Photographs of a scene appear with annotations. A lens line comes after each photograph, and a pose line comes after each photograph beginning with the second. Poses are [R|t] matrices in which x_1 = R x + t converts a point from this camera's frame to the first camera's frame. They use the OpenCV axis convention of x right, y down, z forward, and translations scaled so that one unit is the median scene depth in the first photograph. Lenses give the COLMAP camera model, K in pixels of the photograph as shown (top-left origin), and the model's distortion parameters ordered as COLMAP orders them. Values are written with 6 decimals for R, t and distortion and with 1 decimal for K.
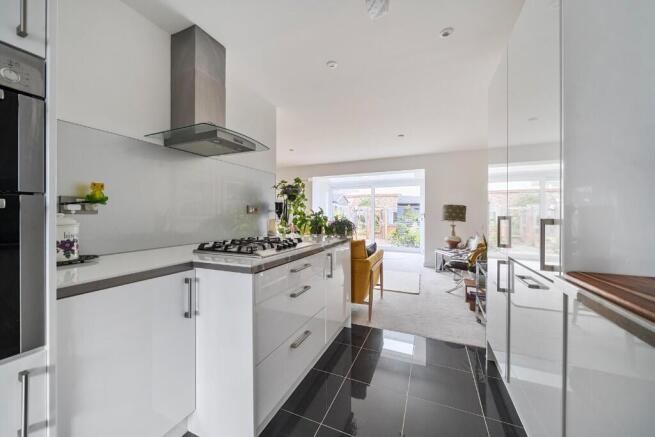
lens RADIAL K [[240.6, 0, 324.1], [0, 240.6, 214.8], [0, 0, 1]] dist [-0.000119, -0.000019]
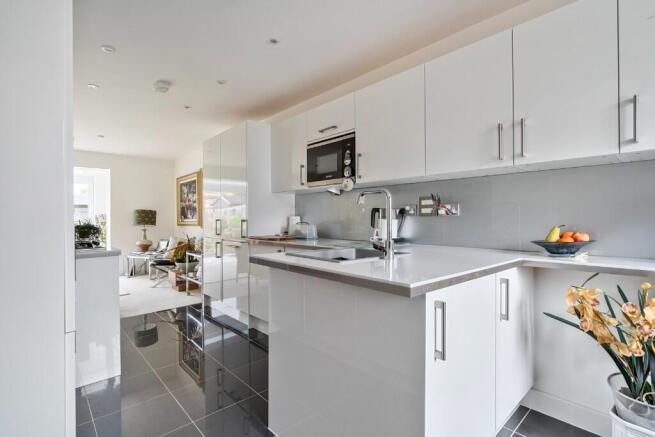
lens RADIAL K [[329.9, 0, 327.5], [0, 329.9, 218.5], [0, 0, 1]] dist [-0.001307, -0.000132]
pose [[0.407564, -0.005250, 0.913161, -0.468036], [0.008526, 0.999962, 0.001943, 0.000674], [-0.913137, 0.006993, 0.407593, -0.313928]]
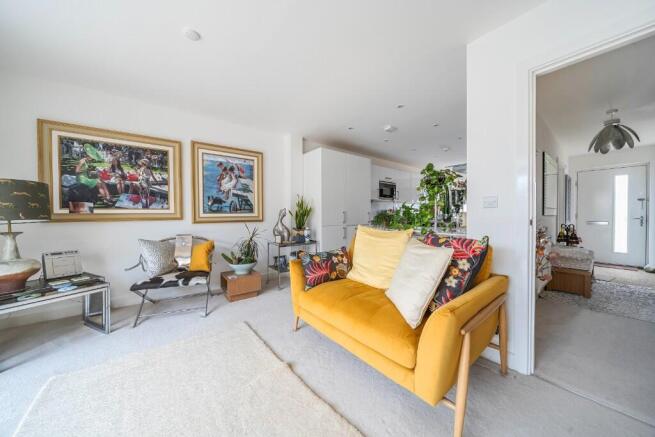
lens RADIAL K [[223.0, 0, 323.6], [0, 223.0, 216.7], [0, 0, 1]] dist [-0.001507, -0.000125]
pose [[-0.878628, -0.002582, 0.477500, -0.088322], [0.004408, 0.999899, 0.013518, 0.015771], [-0.477487, 0.013982, -0.878528, 1.164594]]
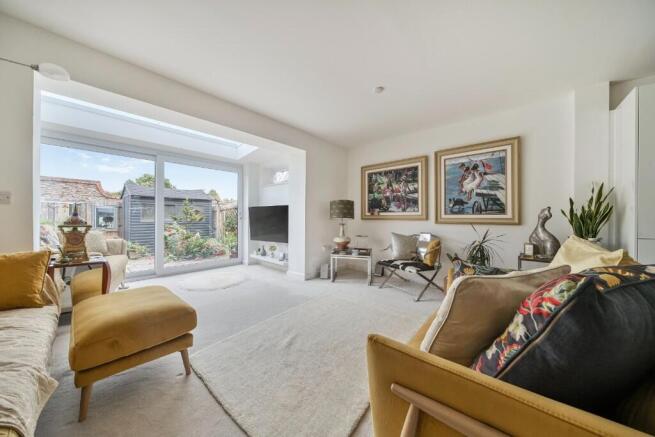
lens RADIAL K [[223.0, 0, 323.6], [0, 223.0, 216.7], [0, 0, 1]] dist [-0.001507, -0.000125]
pose [[0.306551, -0.000794, 0.951854, -0.274347], [0.001597, 0.999999, 0.000320, 0.018656], [-0.951853, 0.001422, 0.306552, 0.885893]]
